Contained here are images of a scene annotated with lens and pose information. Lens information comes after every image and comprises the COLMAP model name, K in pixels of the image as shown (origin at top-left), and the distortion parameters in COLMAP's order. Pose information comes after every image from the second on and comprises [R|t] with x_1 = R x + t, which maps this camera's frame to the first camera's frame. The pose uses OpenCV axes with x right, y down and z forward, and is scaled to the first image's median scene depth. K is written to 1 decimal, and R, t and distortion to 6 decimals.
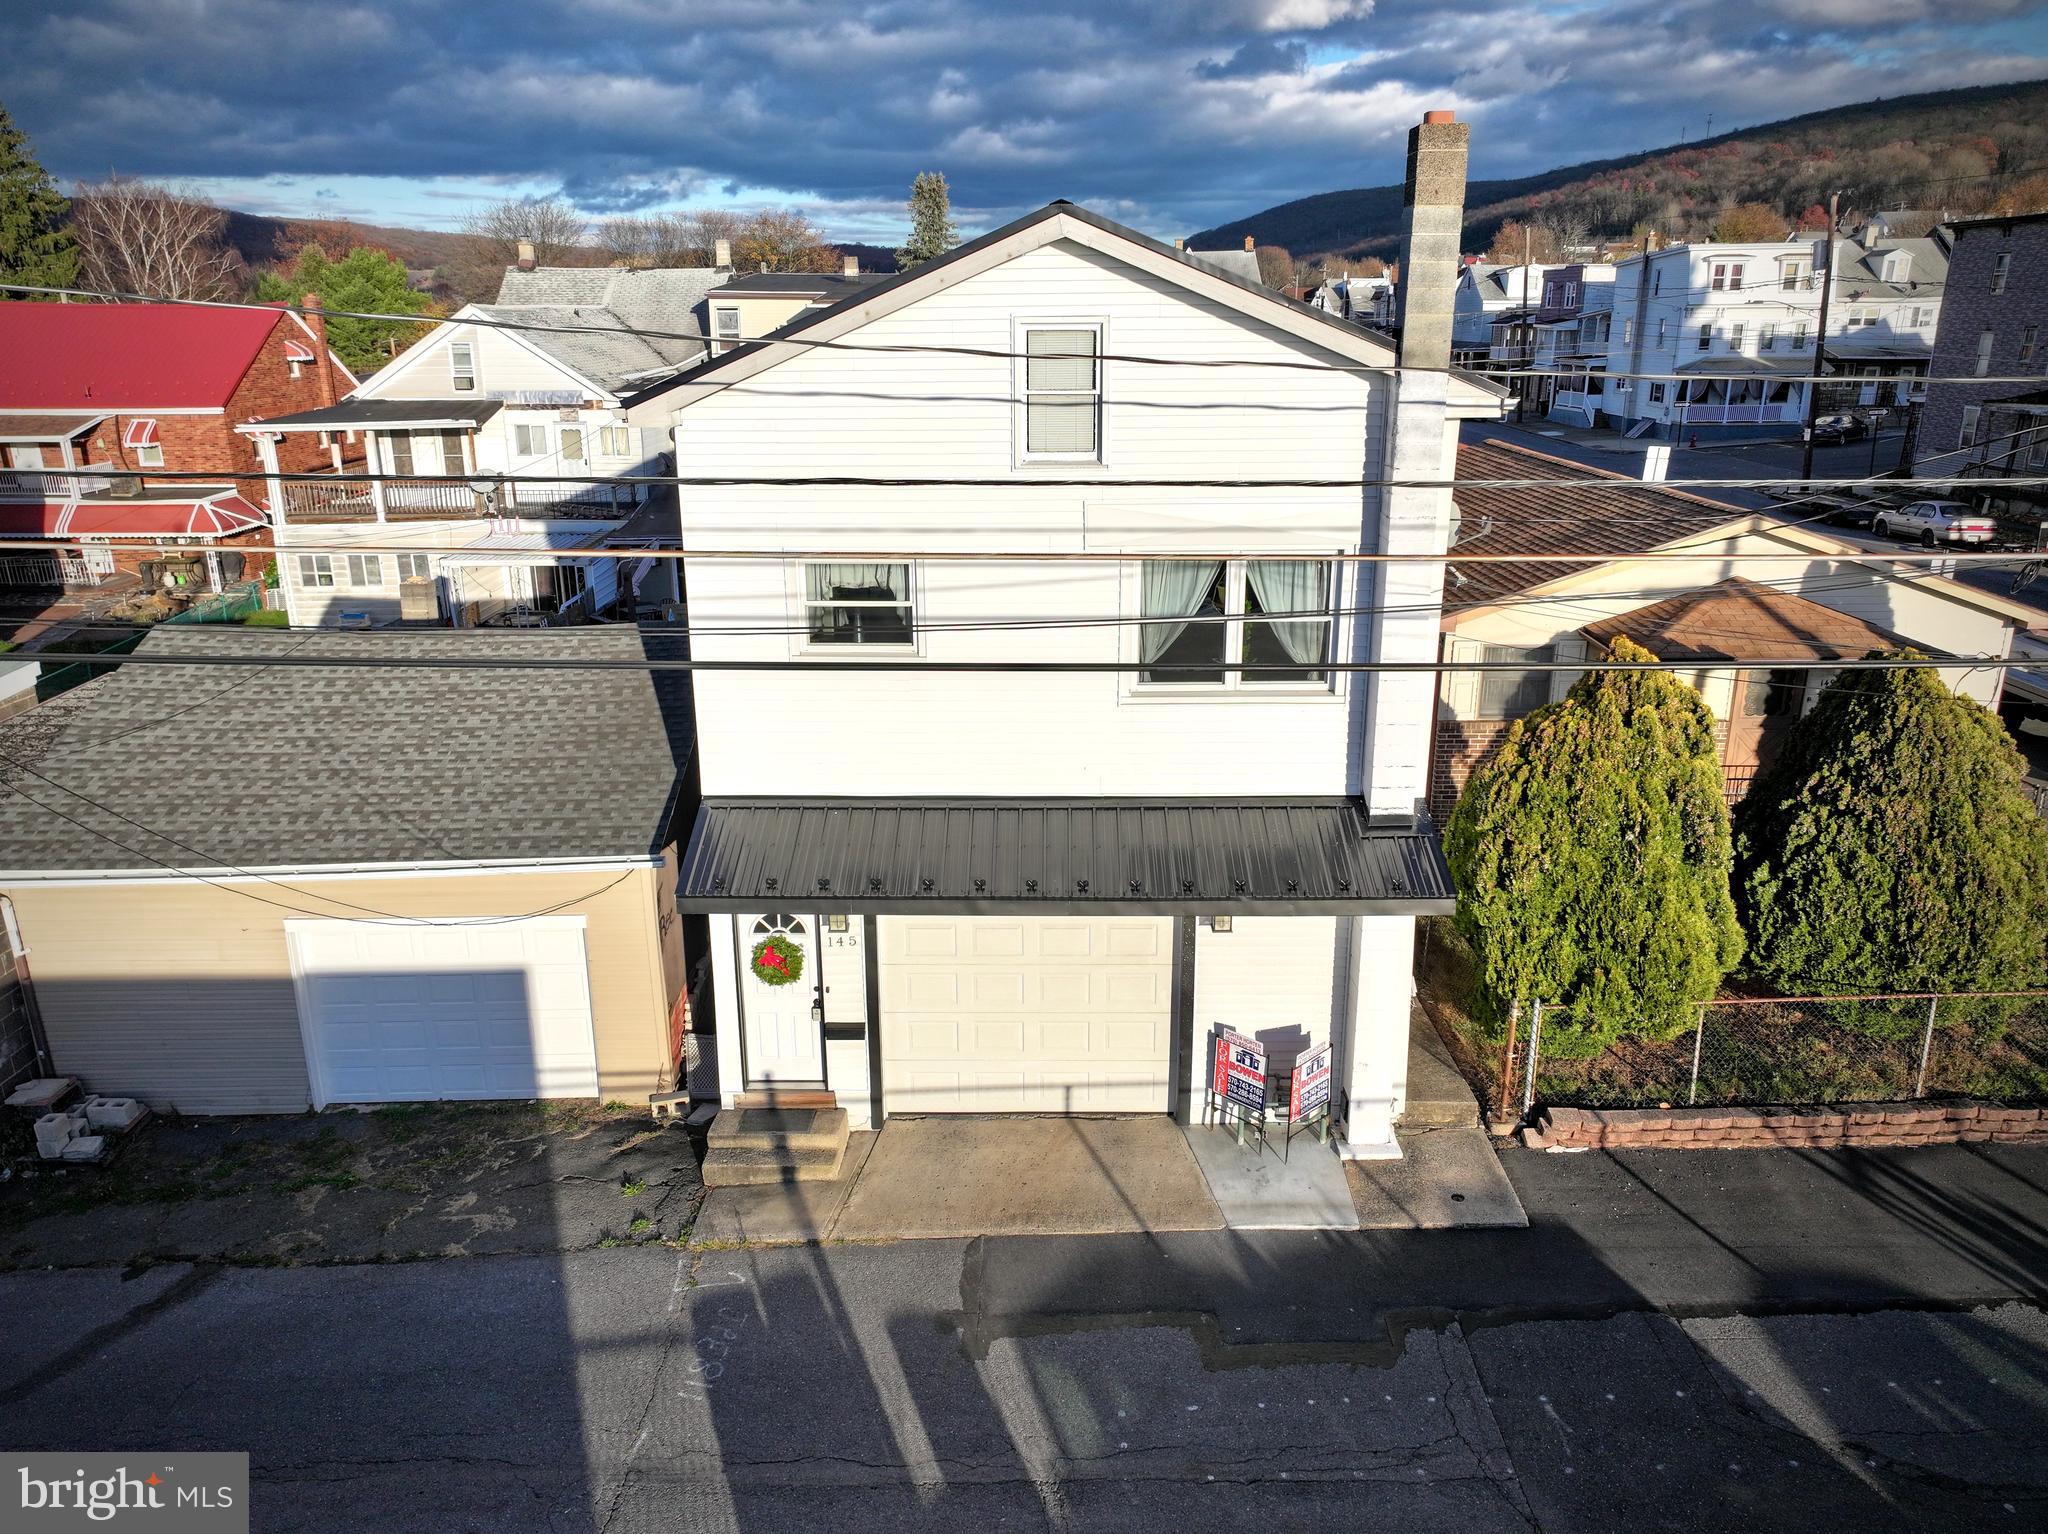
lens RADIAL K [[1469.0, 0, 1016.8], [0, 1469.0, 753.9], [0, 0, 1]] dist [-0.003328, 0.010589]
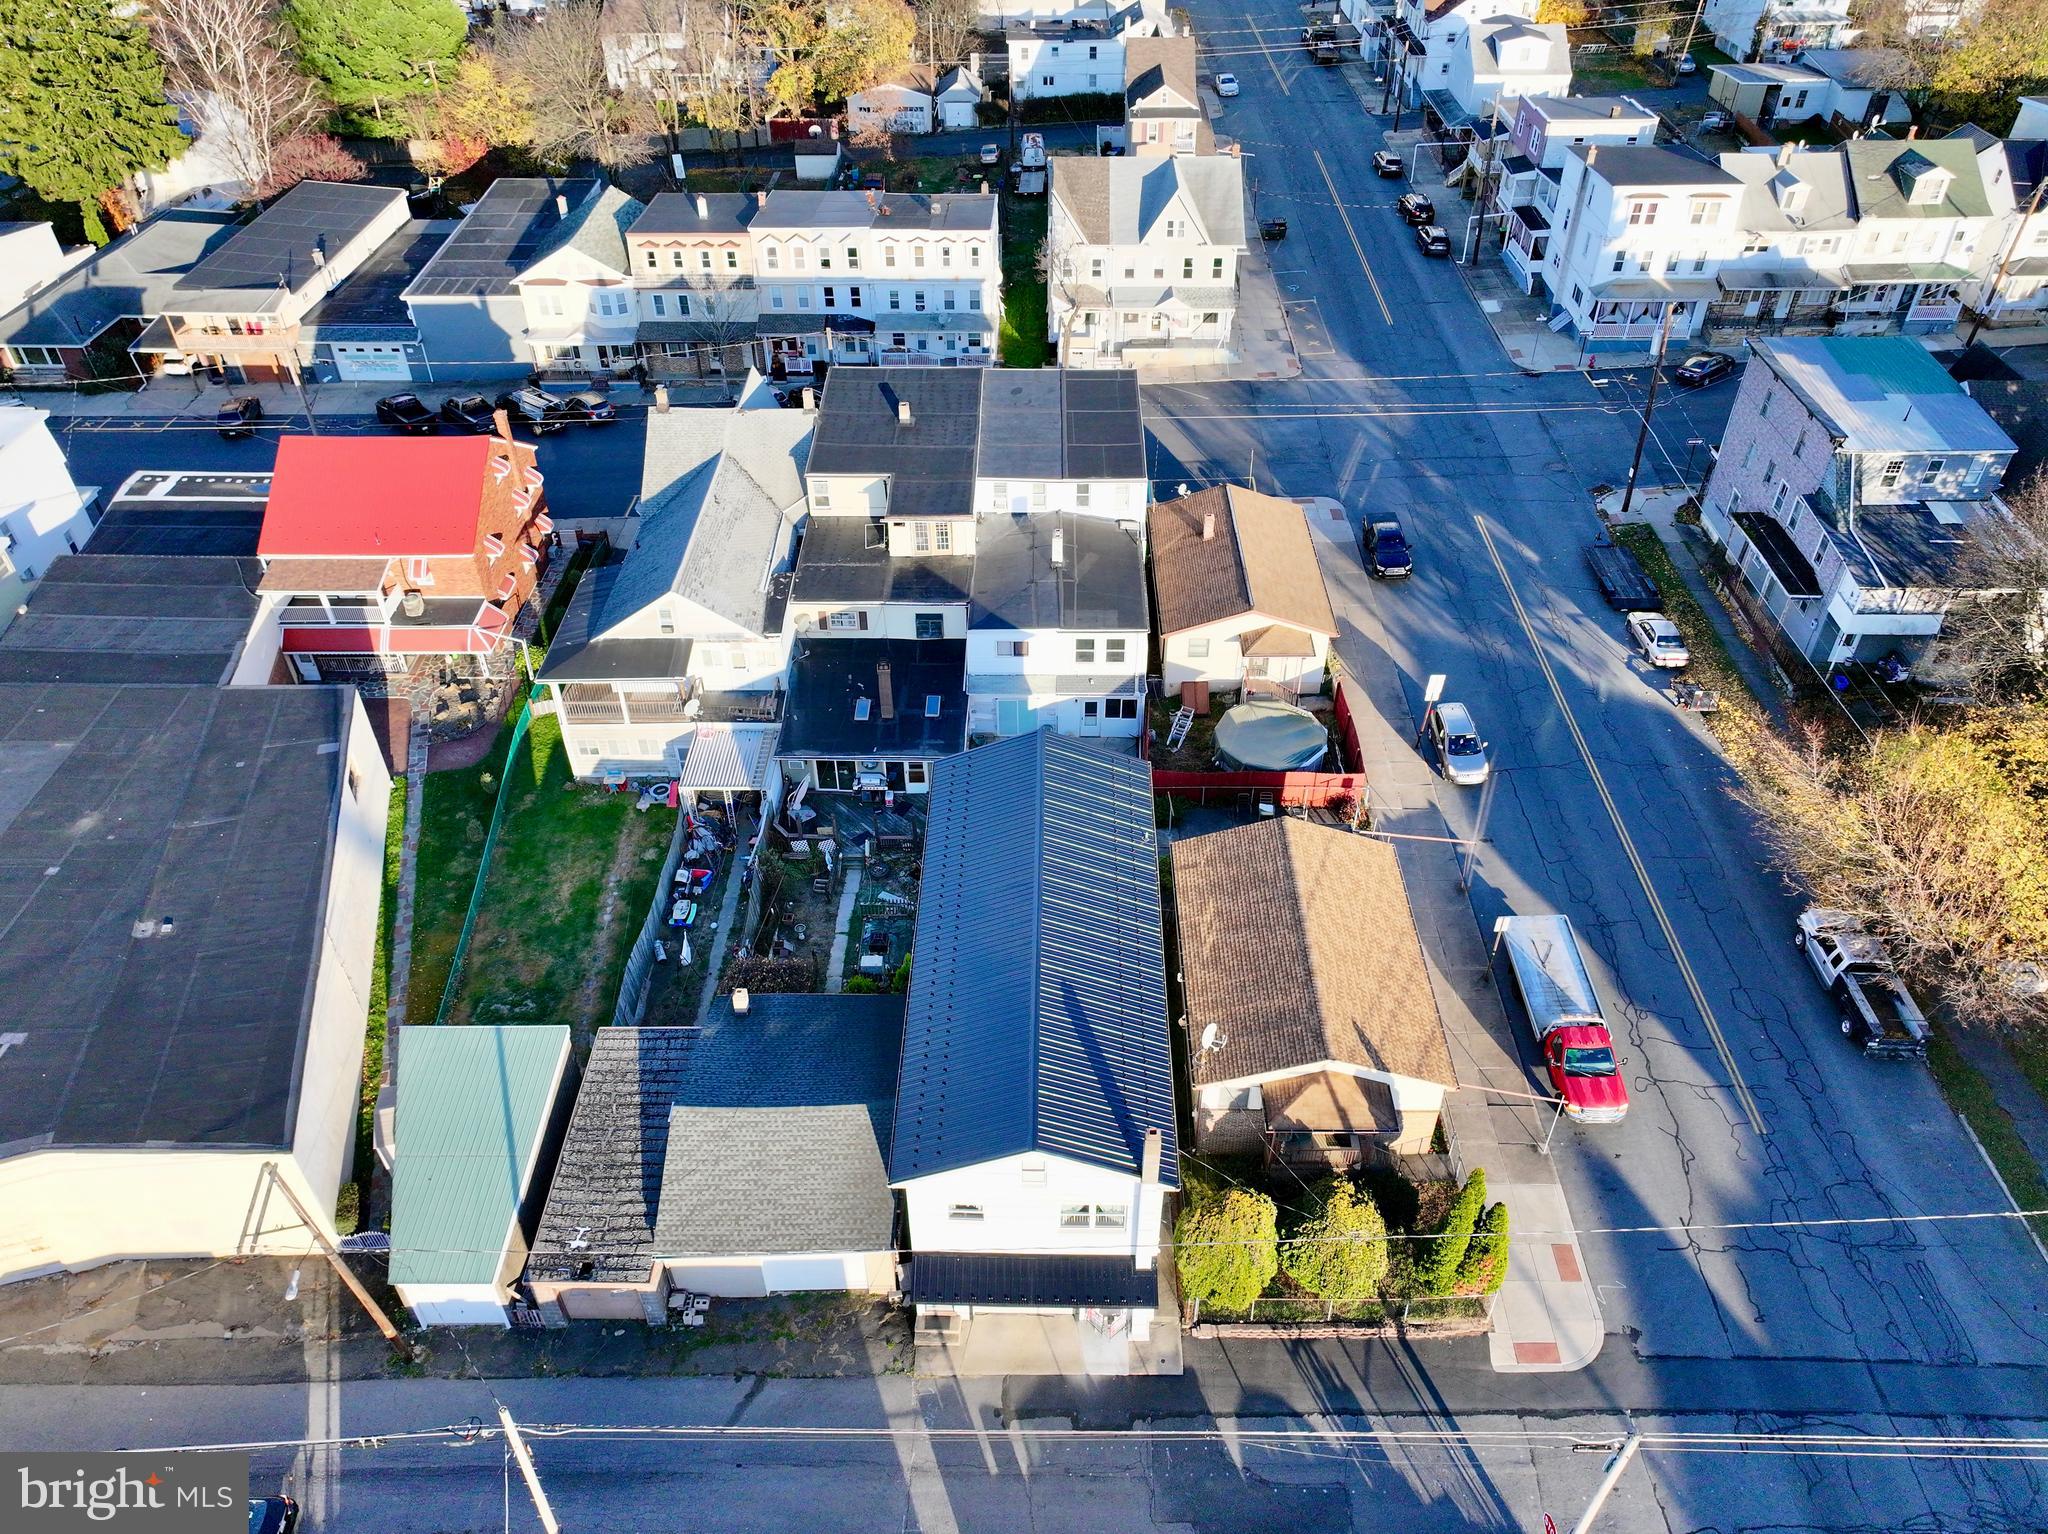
lens RADIAL K [[1469.0, 0, 1016.4], [0, 1469.0, 773.2], [0, 0, 1]] dist [-0.003328, 0.010589]
pose [[0.999918, 0.004546, -0.011995, 0.023903], [0.000422, 0.922926, 0.384978, -1.918306], [0.012821, -0.384951, 0.922848, -1.299064]]
